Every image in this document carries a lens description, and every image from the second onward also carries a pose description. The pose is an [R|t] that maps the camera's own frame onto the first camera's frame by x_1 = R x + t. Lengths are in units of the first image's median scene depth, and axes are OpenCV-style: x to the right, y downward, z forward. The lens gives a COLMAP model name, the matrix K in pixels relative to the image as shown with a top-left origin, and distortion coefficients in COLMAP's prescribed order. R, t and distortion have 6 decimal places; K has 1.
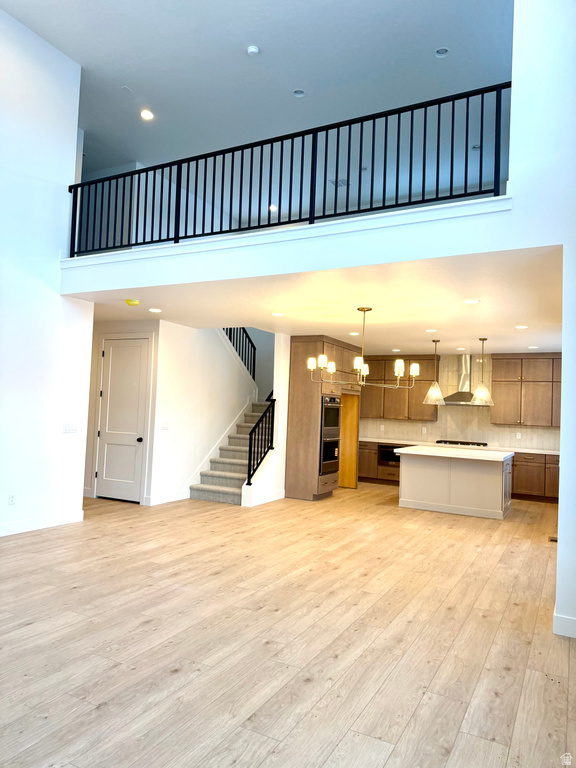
lens RADIAL K [[535.6, 0, 288.1], [0, 535.6, 382.7], [0, 0, 1]] dist [0.018845, -0.004560]
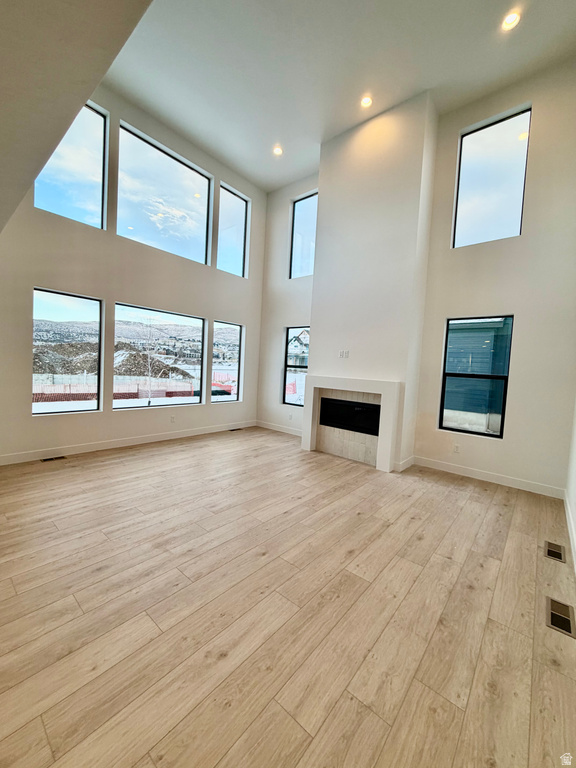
lens RADIAL K [[306.2, 0, 288.7], [0, 306.2, 382.5], [0, 0, 1]] dist [-0.000476, -0.000052]
pose [[-0.972652, -0.099619, 0.209821, -0.237459], [-0.099134, 0.994991, 0.012853, 0.023448], [-0.210050, -0.008299, -0.977655, 0.694584]]
